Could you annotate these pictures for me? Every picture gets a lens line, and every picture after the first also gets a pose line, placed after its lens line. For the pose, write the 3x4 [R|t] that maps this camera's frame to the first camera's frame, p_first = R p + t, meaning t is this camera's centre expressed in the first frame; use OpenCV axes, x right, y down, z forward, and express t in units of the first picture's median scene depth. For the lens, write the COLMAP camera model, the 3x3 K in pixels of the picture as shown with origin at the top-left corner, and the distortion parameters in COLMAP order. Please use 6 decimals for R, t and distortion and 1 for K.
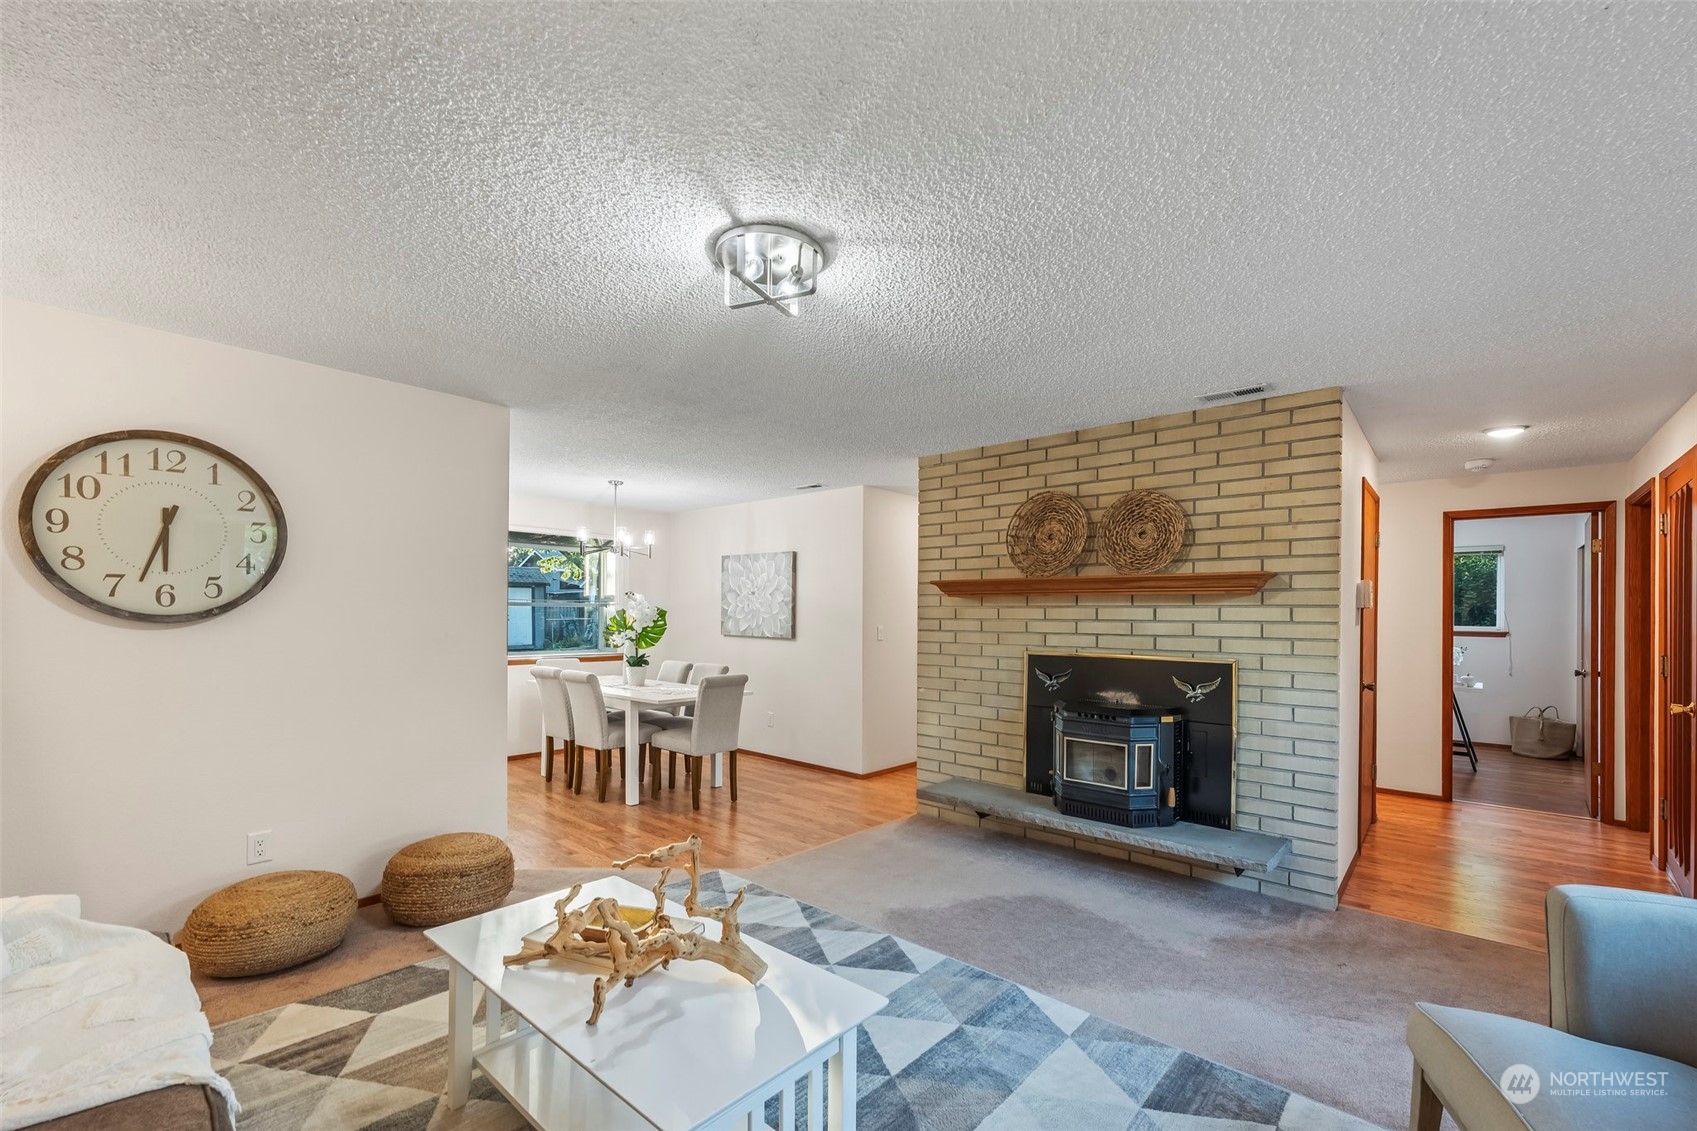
lens RADIAL K [[709.1, 0, 838.2], [0, 709.1, 605.2], [0, 0, 1]] dist [-0.001455, -0.000216]
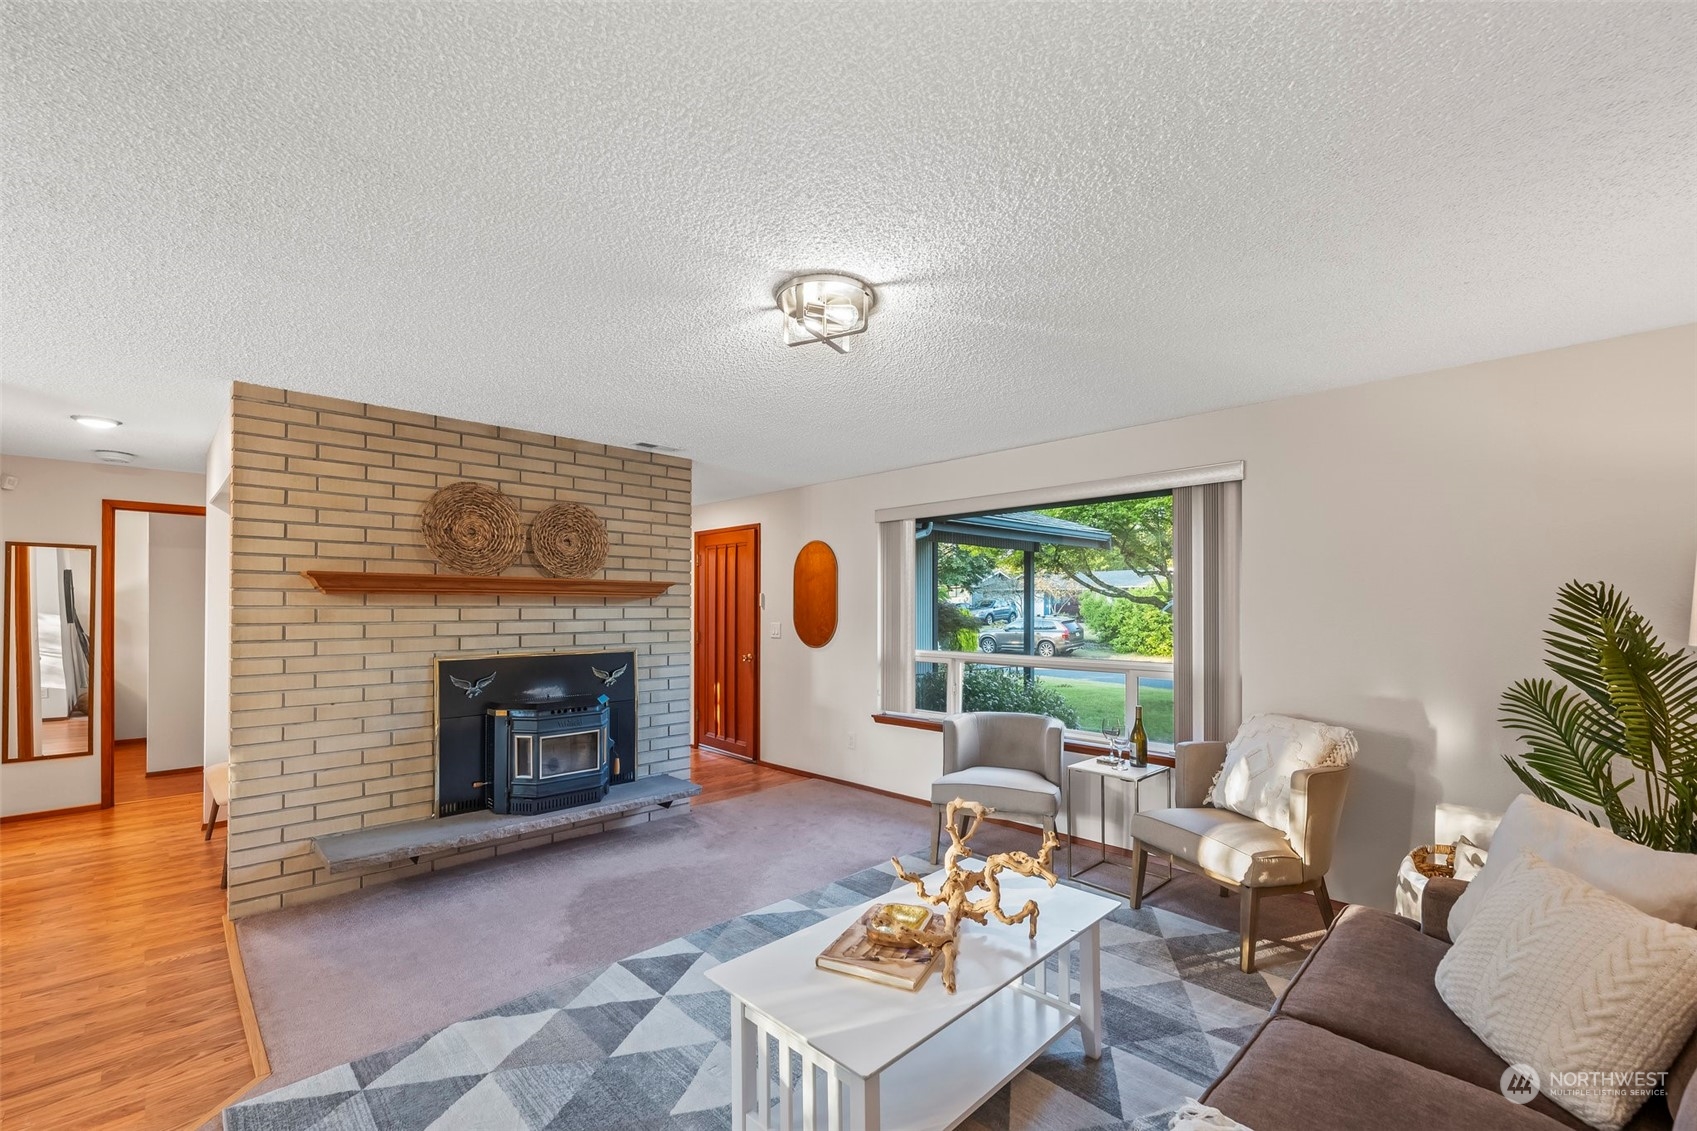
lens RADIAL K [[709.1, 0, 838.2], [0, 709.1, 605.2], [0, 0, 1]] dist [-0.001455, -0.000216]
pose [[0.069733, 0.002198, 0.997563, -0.668416], [-0.005409, 0.999984, -0.001825, -0.001415], [-0.997551, -0.005269, 0.069743, 0.517599]]
